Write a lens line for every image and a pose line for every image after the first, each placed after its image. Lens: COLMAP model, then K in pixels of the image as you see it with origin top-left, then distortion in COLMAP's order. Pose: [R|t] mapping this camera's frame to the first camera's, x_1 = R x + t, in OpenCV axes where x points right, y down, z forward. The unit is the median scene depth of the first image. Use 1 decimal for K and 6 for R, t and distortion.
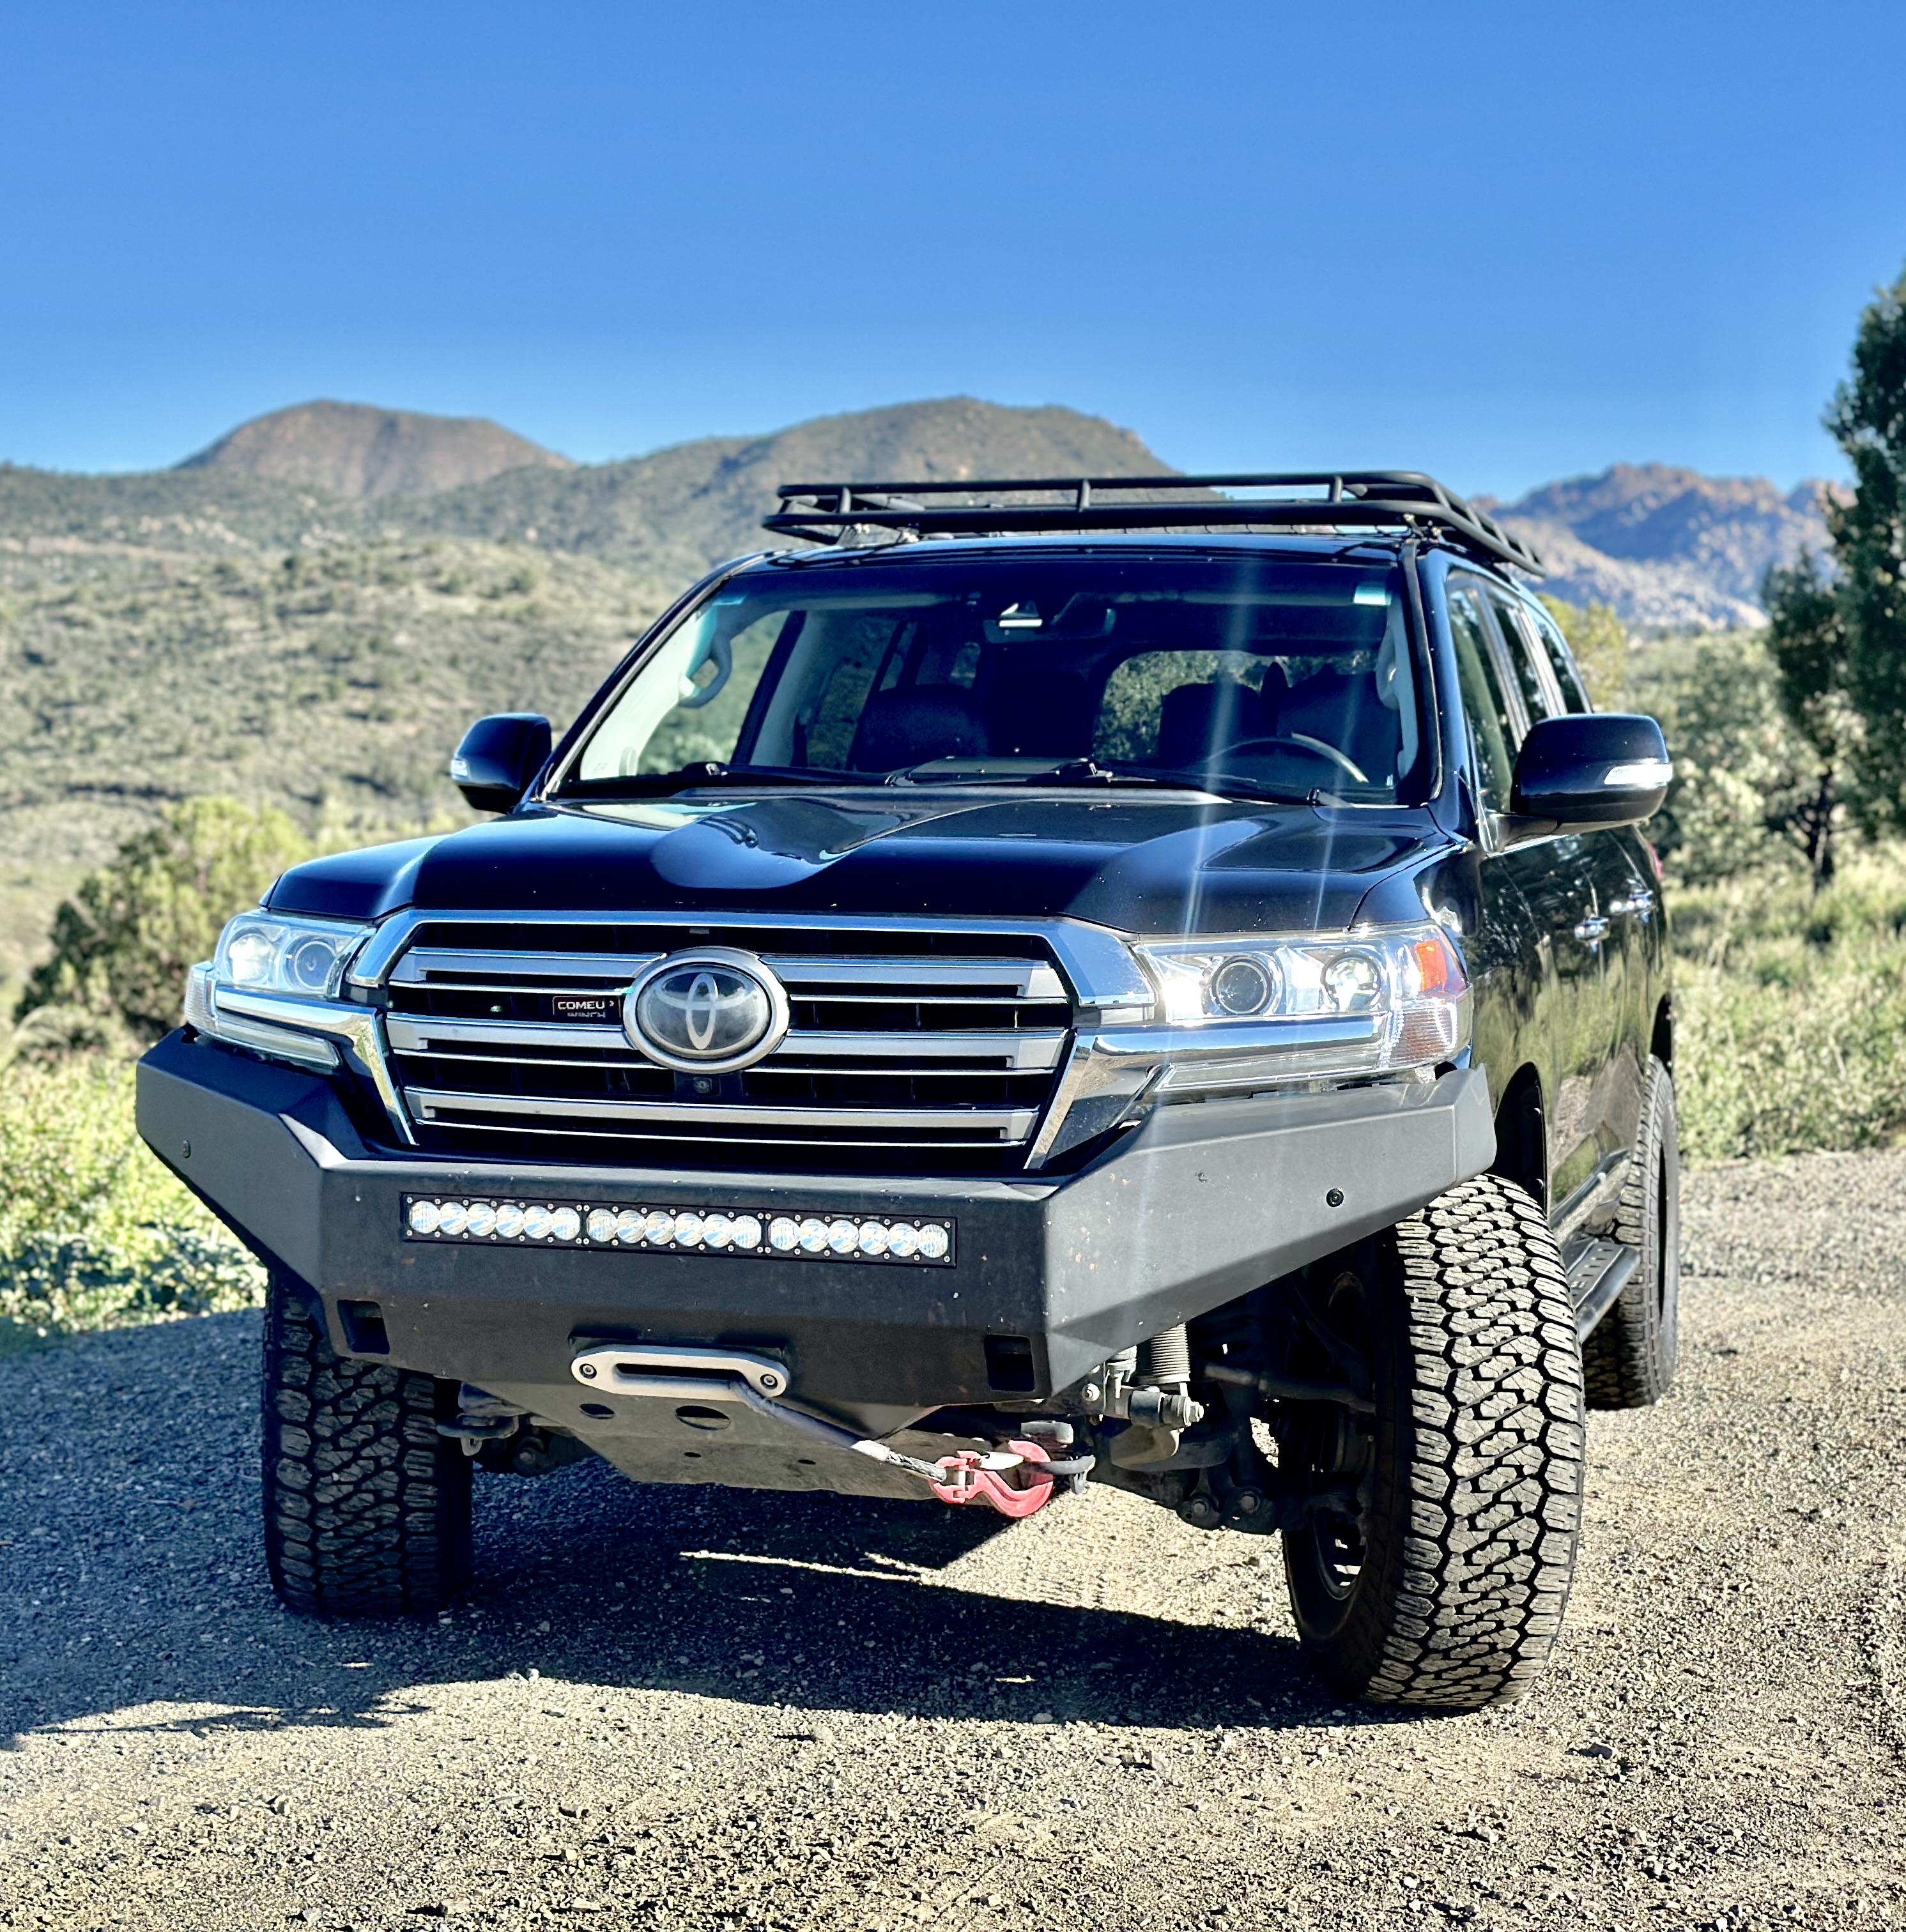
lens RADIAL K [[3652.2, 0, 917.1], [0, 3652.2, 1020.4], [0, 0, 1]] dist [0.238889, 0.000000]
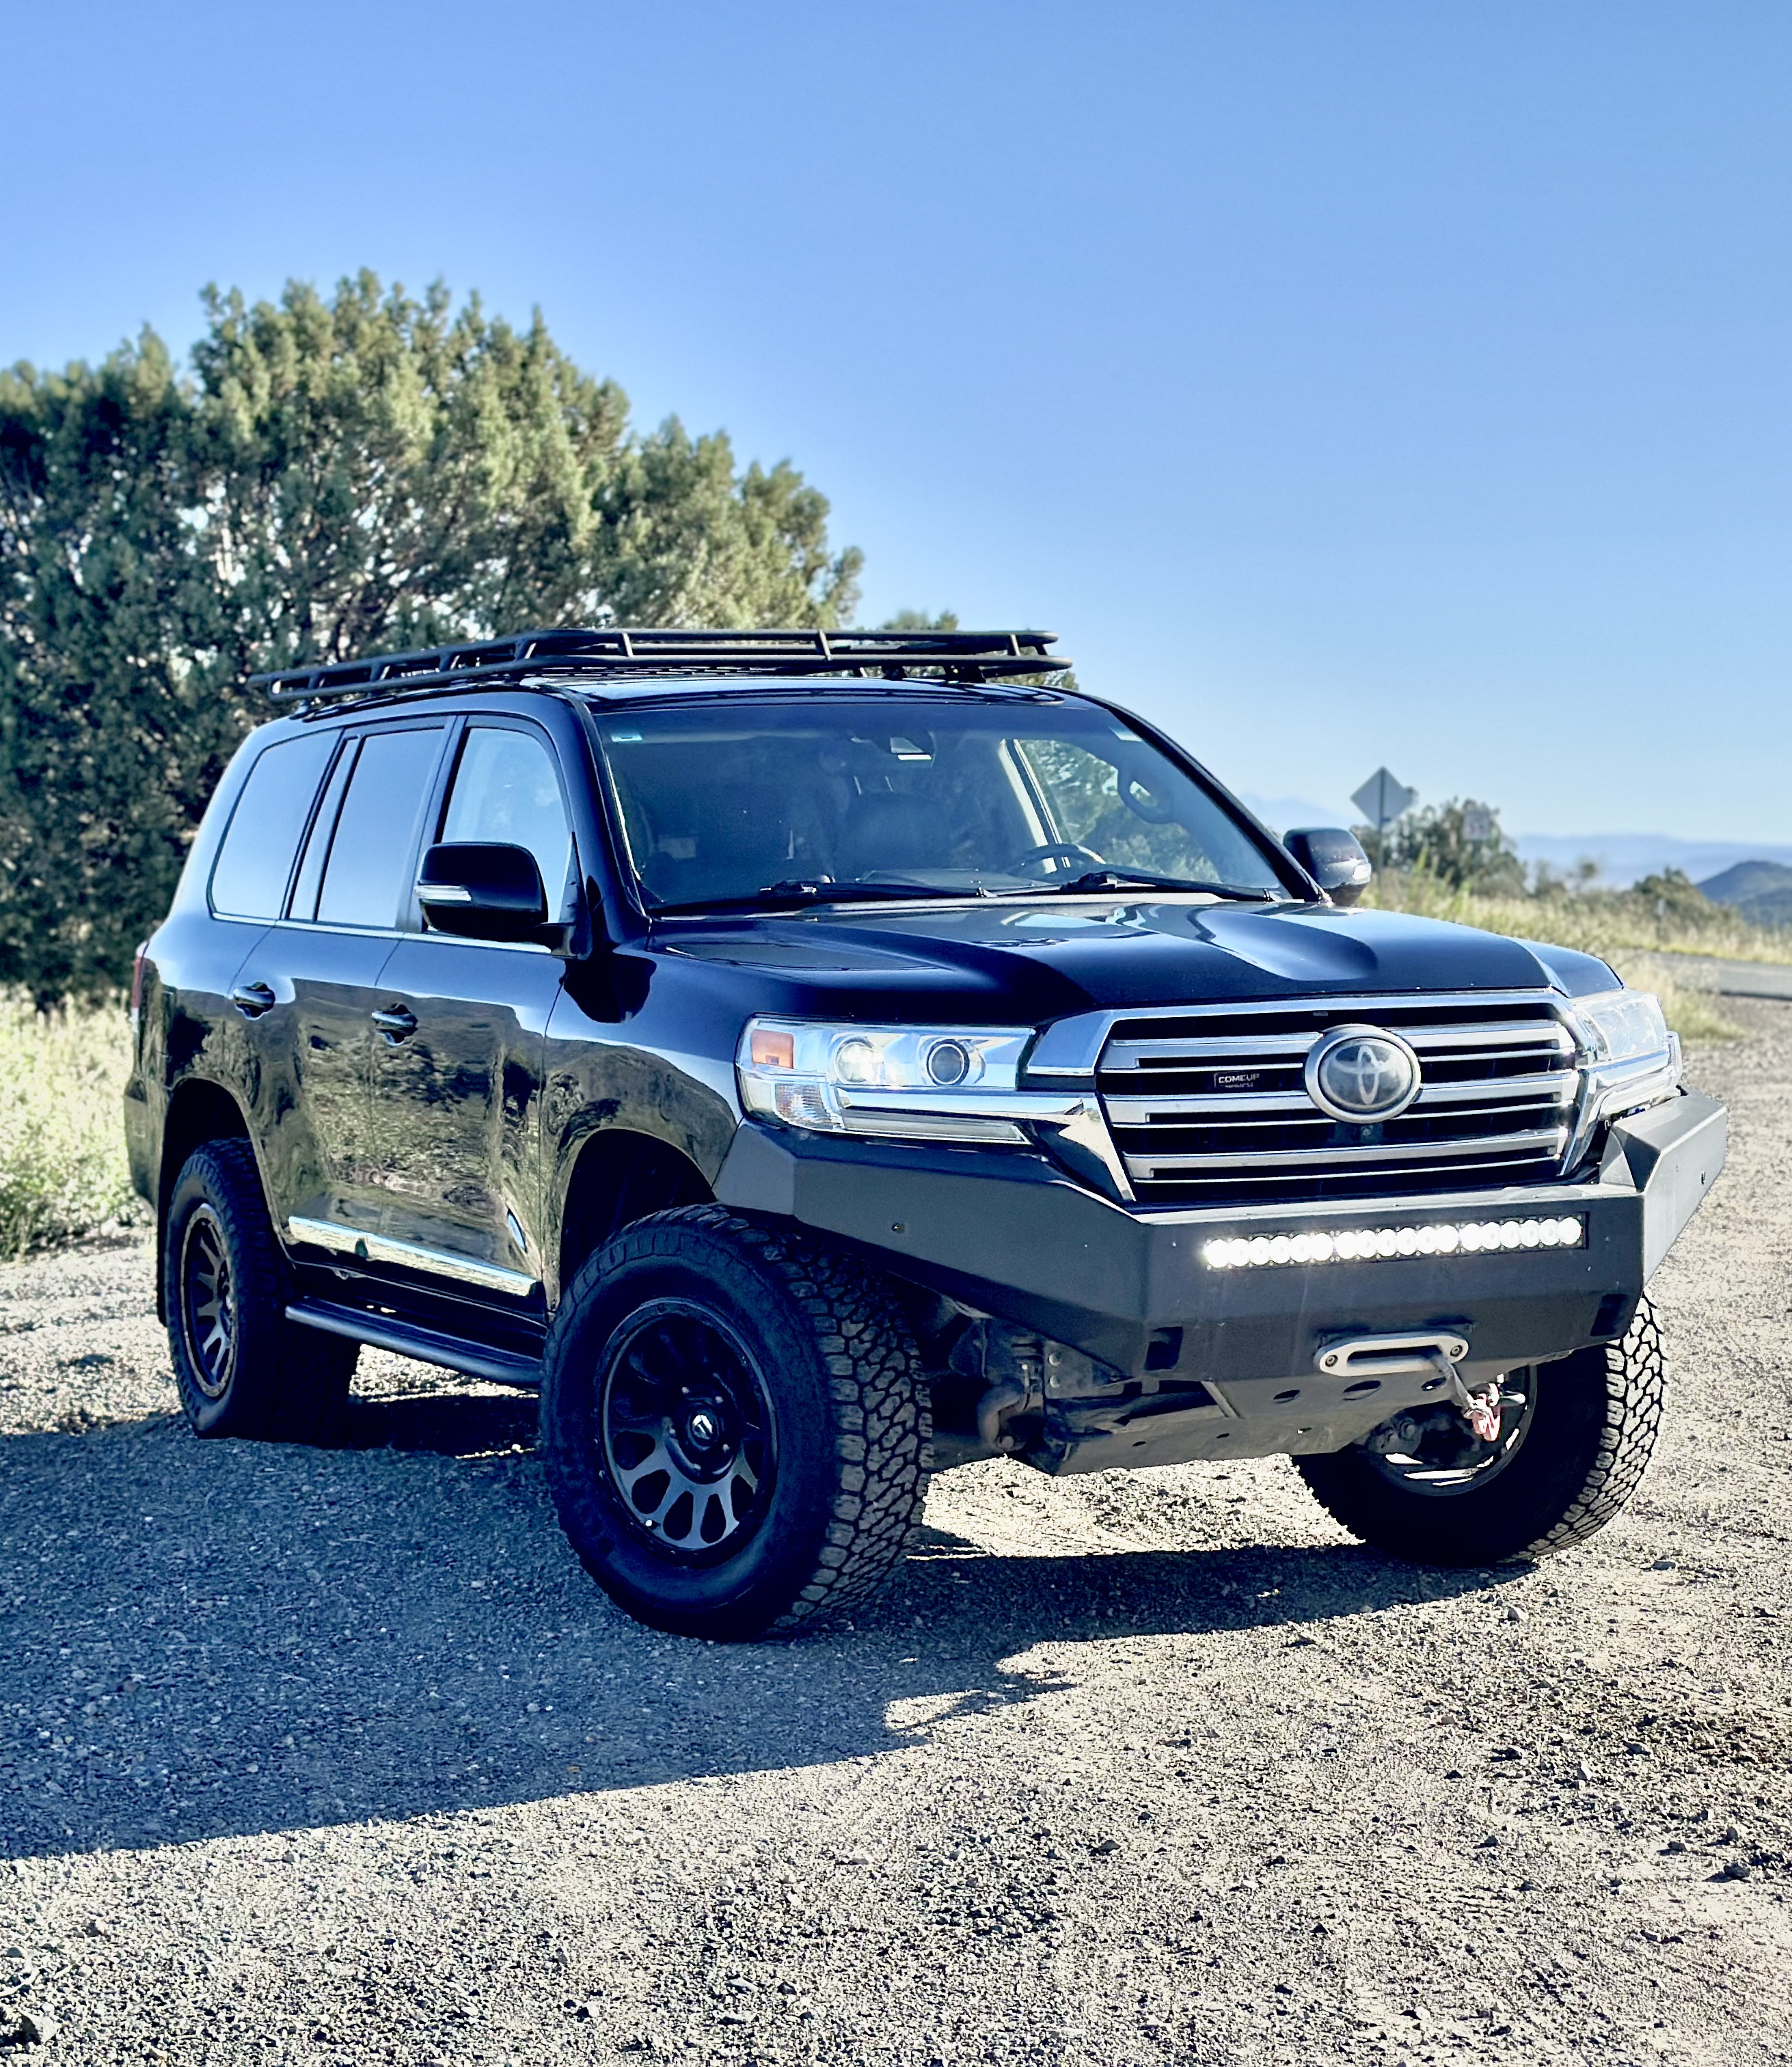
lens RADIAL K [[3871.9, 0, 899.7], [0, 3871.9, 1025.3], [0, 0, 1]] dist [0.173768, 0.000000]
pose [[0.740278, -0.053510, 0.670168, -1.036756], [0.065336, 0.997835, 0.007501, -0.038655], [-0.669118, 0.038233, 0.742172, 0.085914]]
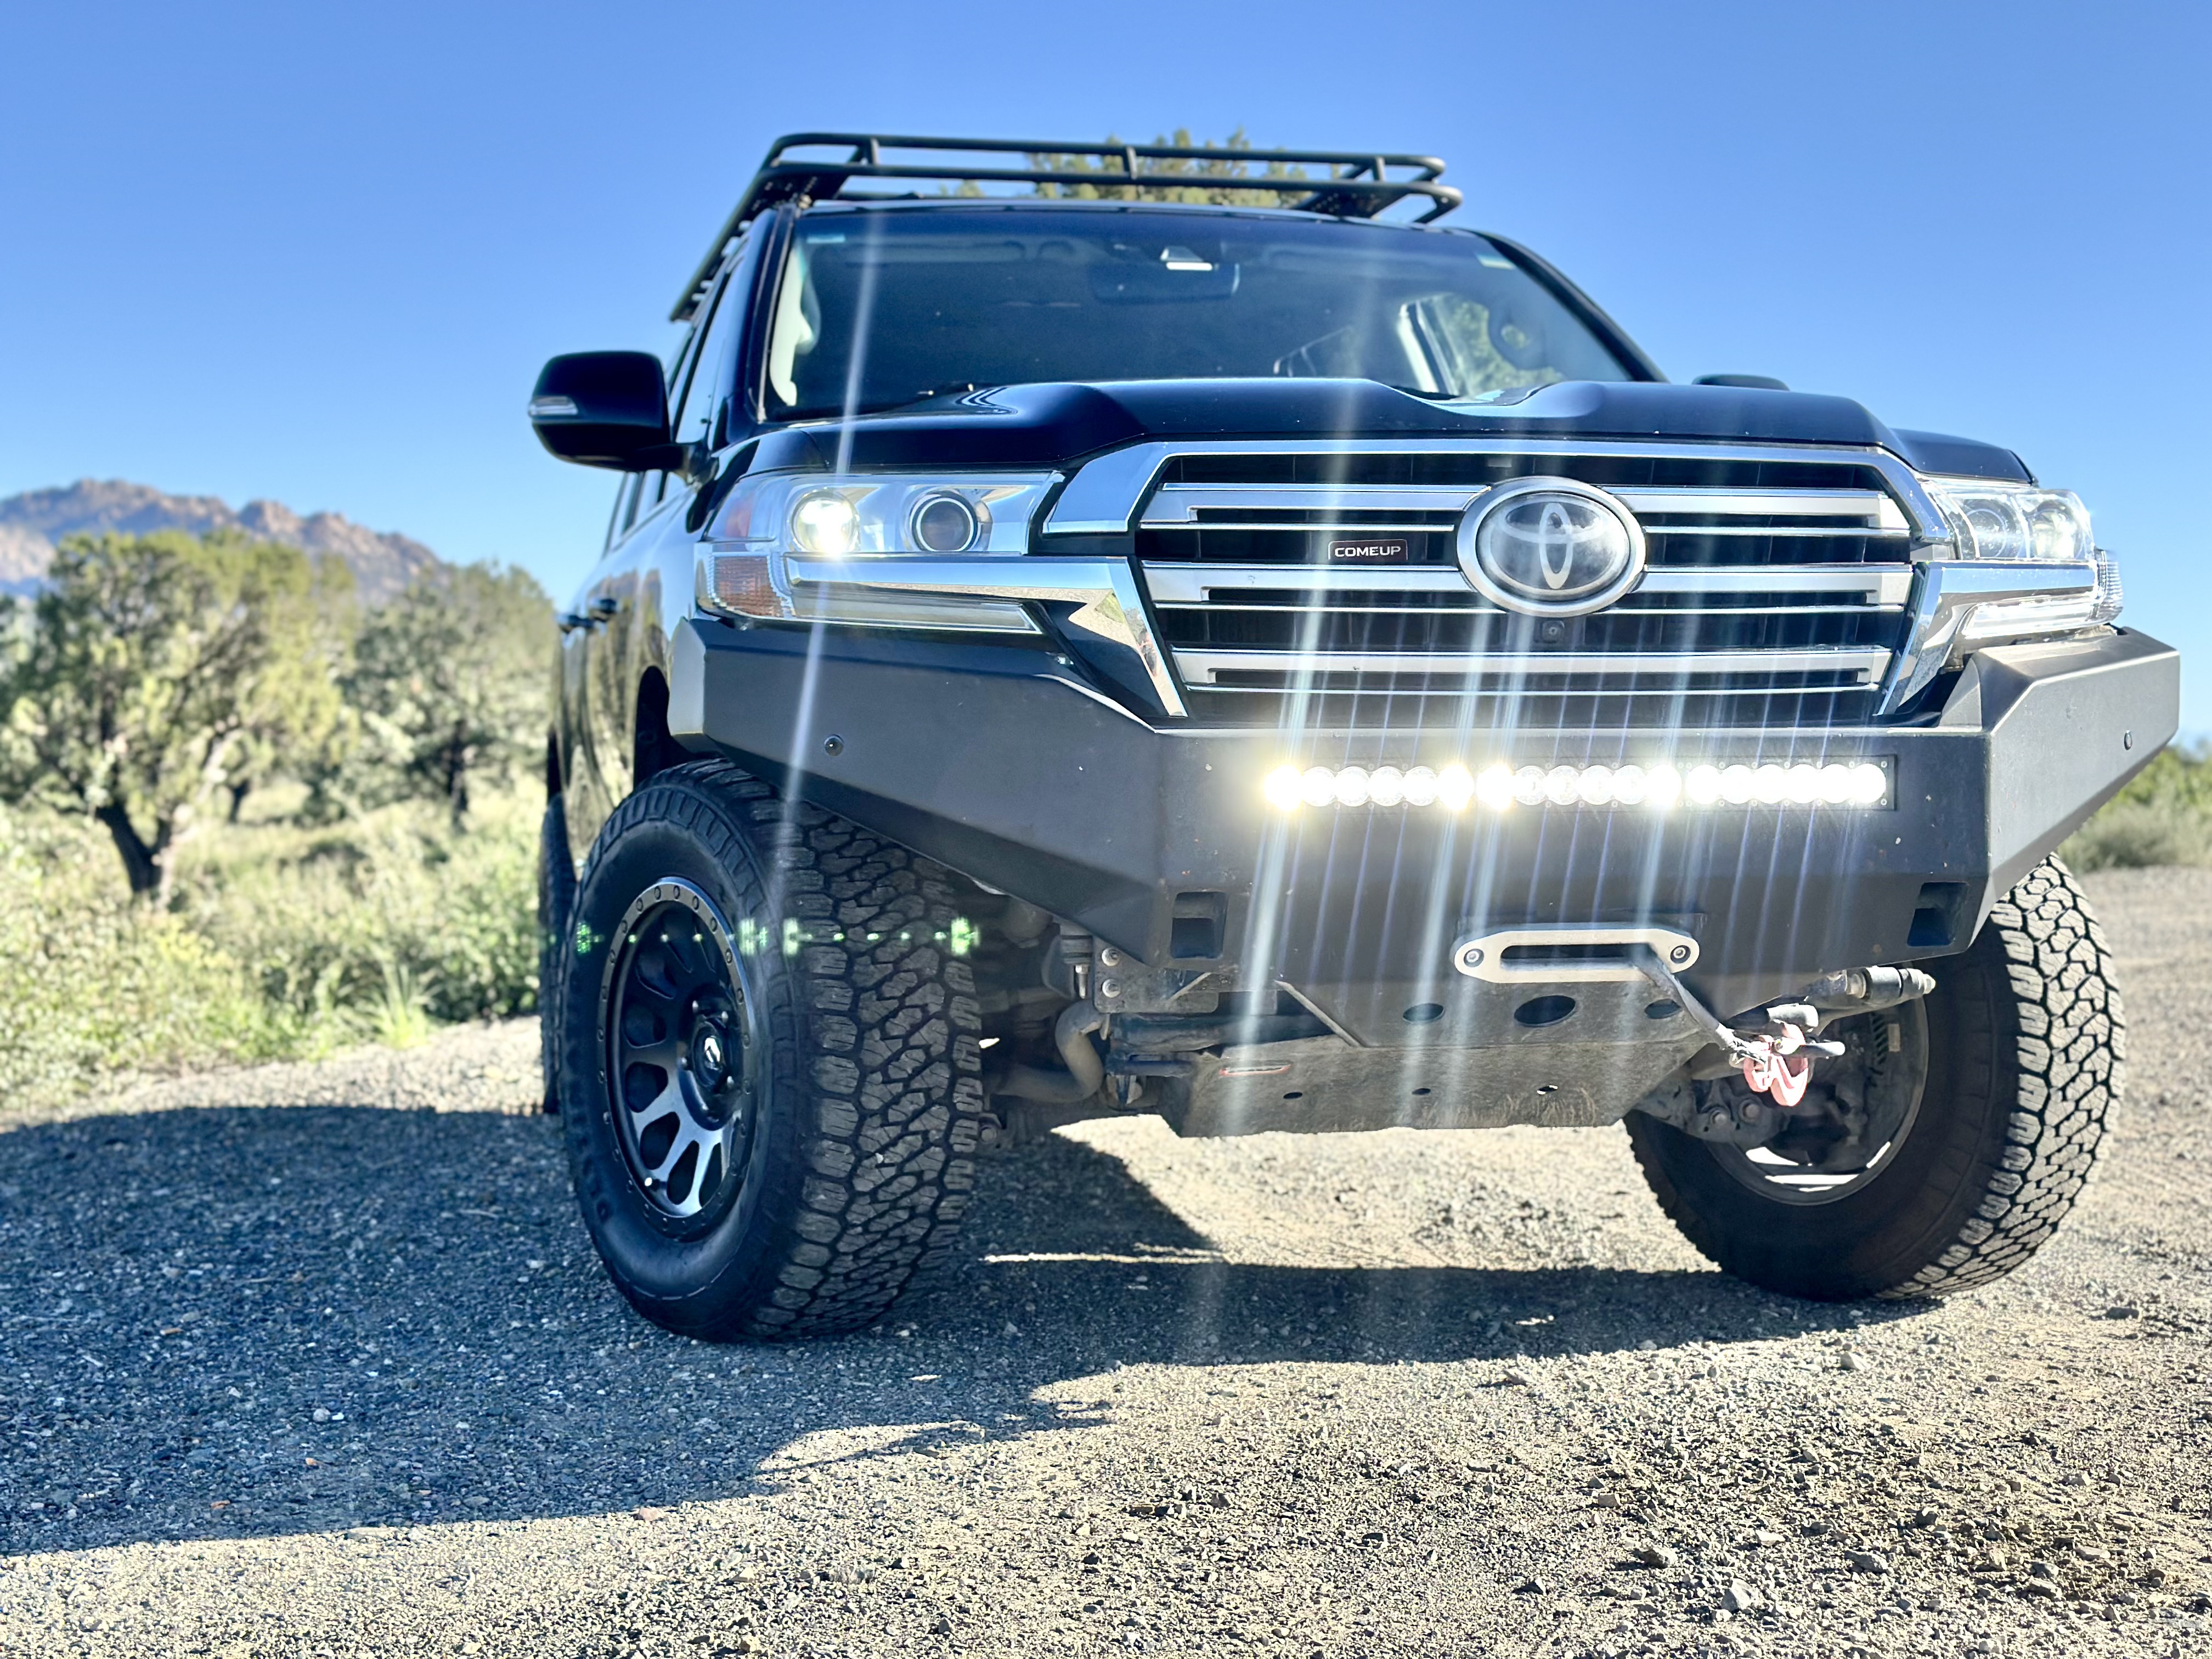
lens RADIAL K [[3115.2, 0, 1188.9], [0, 3115.2, 844.6], [0, 0, 1]] dist [0.147893, 0.000000]
pose [[0.865154, -0.027317, 0.500762, -0.483533], [0.046471, 0.998586, -0.025813, 0.079803], [-0.499349, 0.045603, 0.865200, 0.374290]]
